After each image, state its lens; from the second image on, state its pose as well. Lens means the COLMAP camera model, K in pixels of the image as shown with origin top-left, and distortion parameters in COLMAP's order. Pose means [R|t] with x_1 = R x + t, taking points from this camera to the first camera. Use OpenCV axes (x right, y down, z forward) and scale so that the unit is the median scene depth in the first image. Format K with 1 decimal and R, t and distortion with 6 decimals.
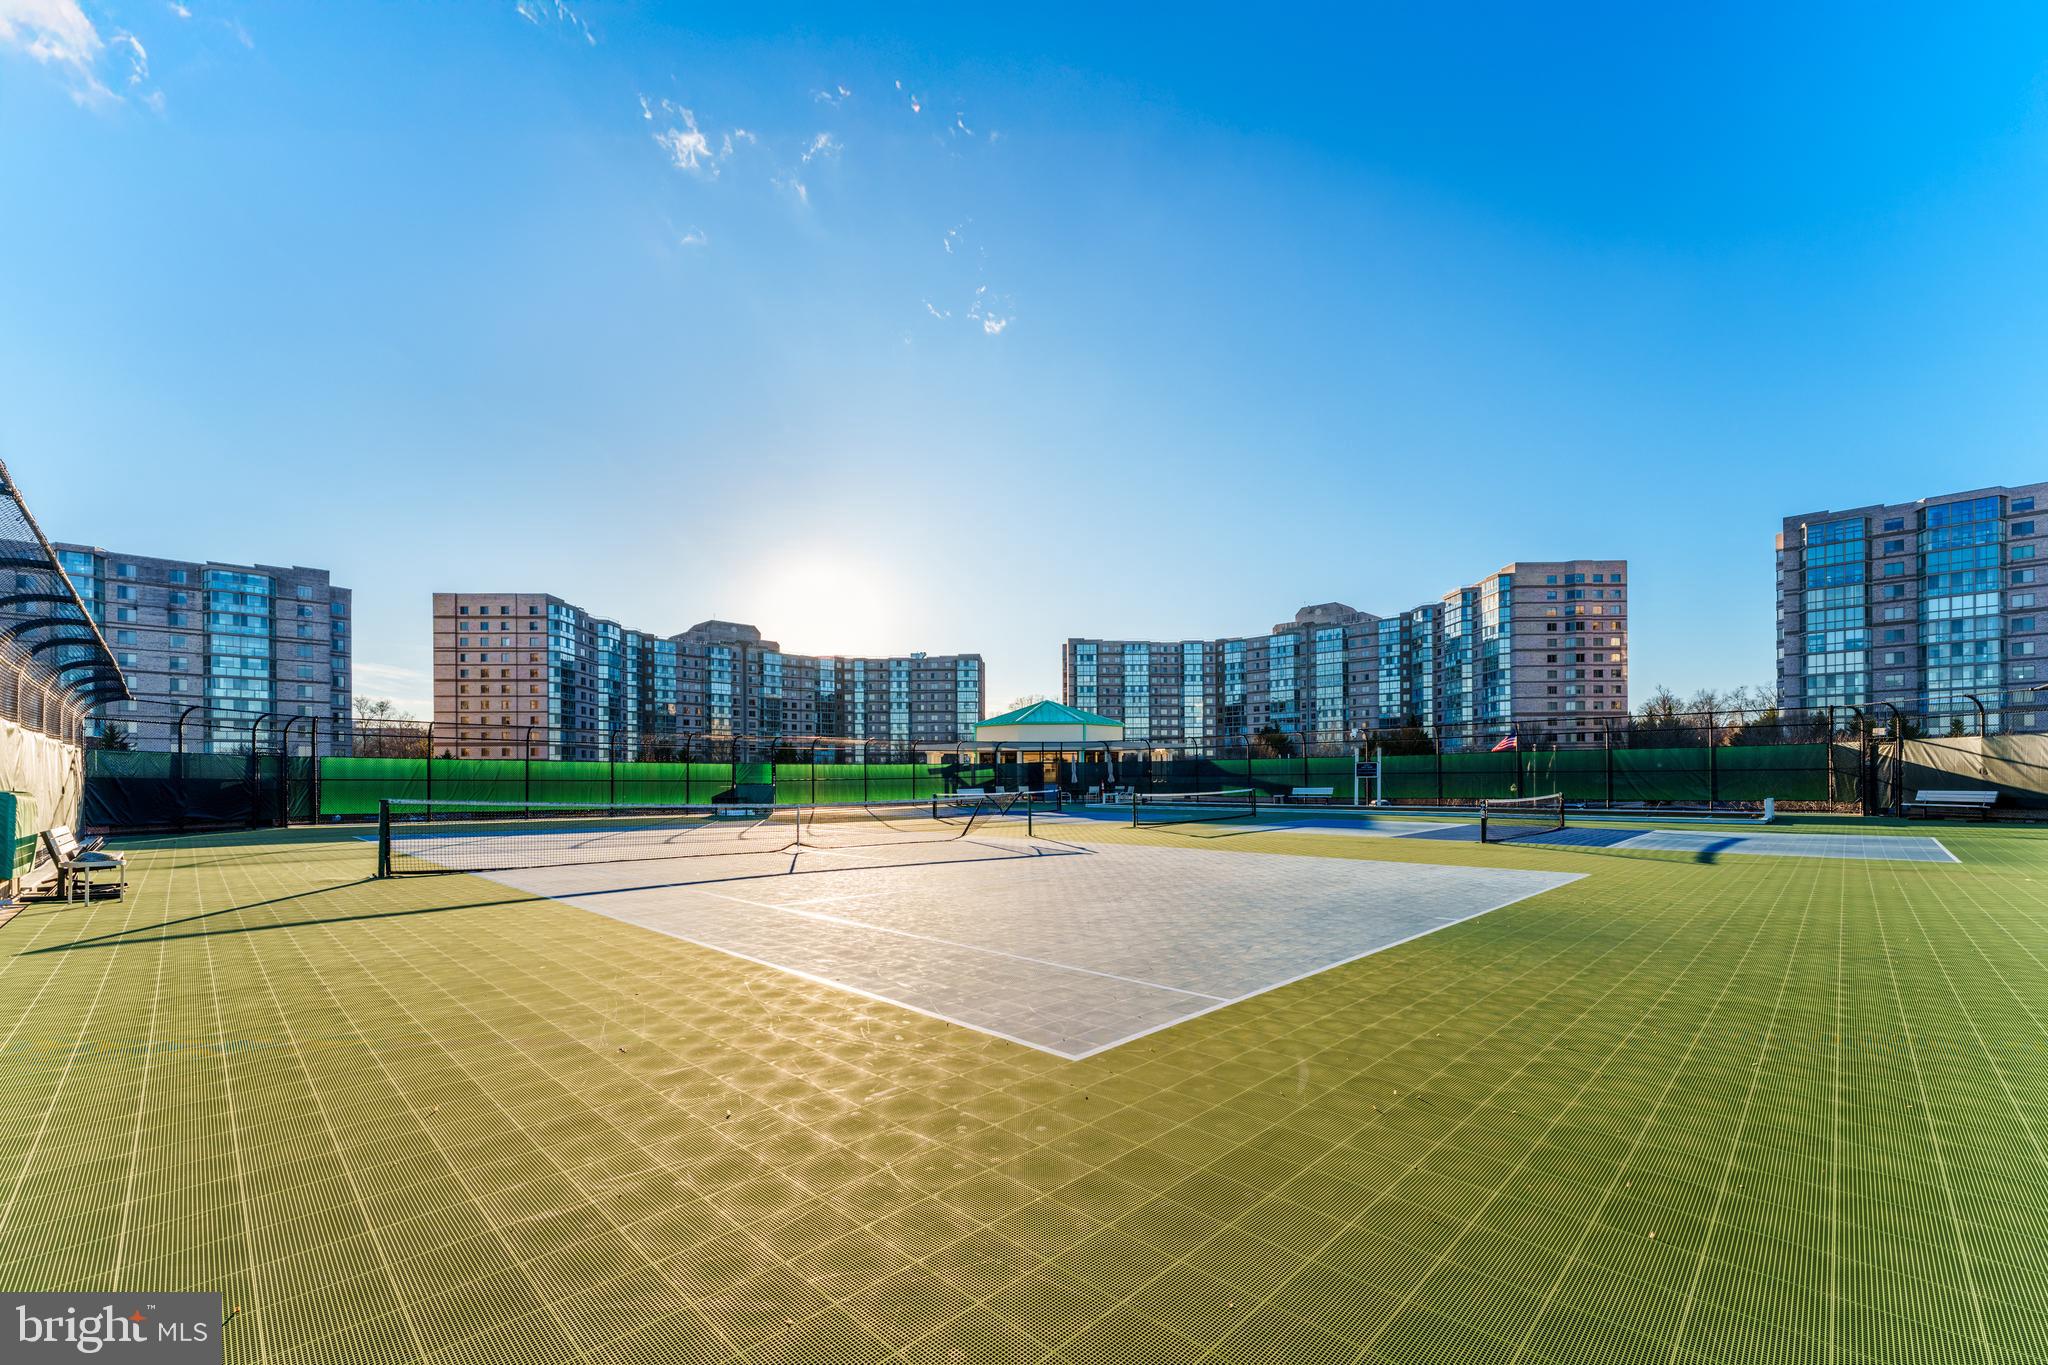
lens RADIAL K [[822.0, 0, 1033.0], [0, 822.0, 688.9], [0, 0, 1]] dist [0.001093, 0.000168]
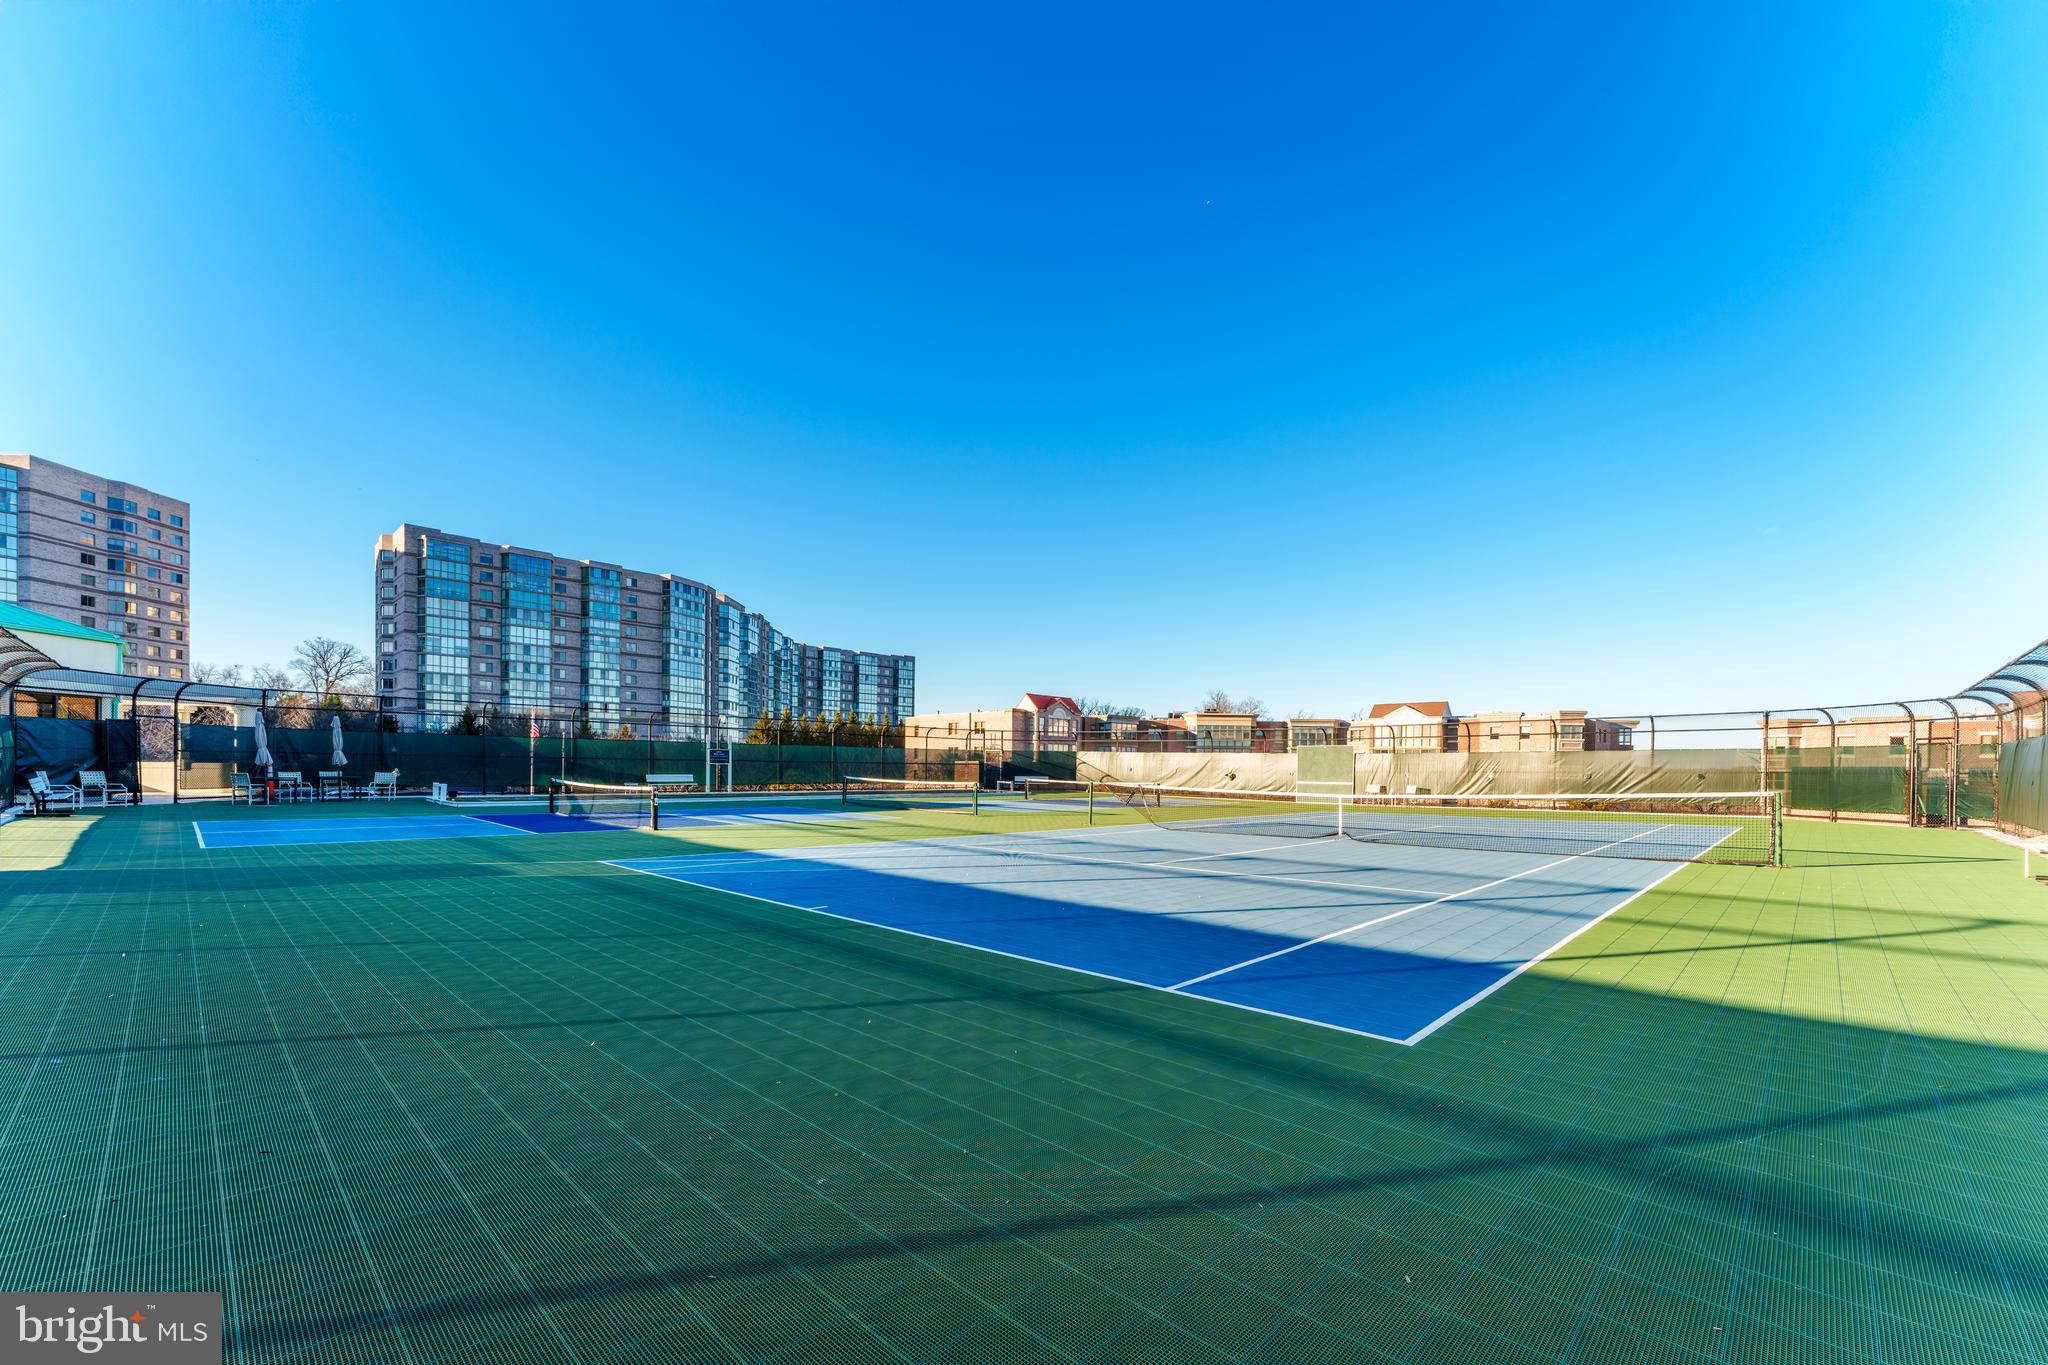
lens RADIAL K [[822.0, 0, 1033.0], [0, 822.0, 688.9], [0, 0, 1]] dist [0.001093, 0.000168]
pose [[-0.012220, 0.103497, 0.994555, -0.179535], [-0.123572, 0.986848, -0.104213, 0.020822], [-0.992260, -0.124173, 0.000730, 0.176862]]
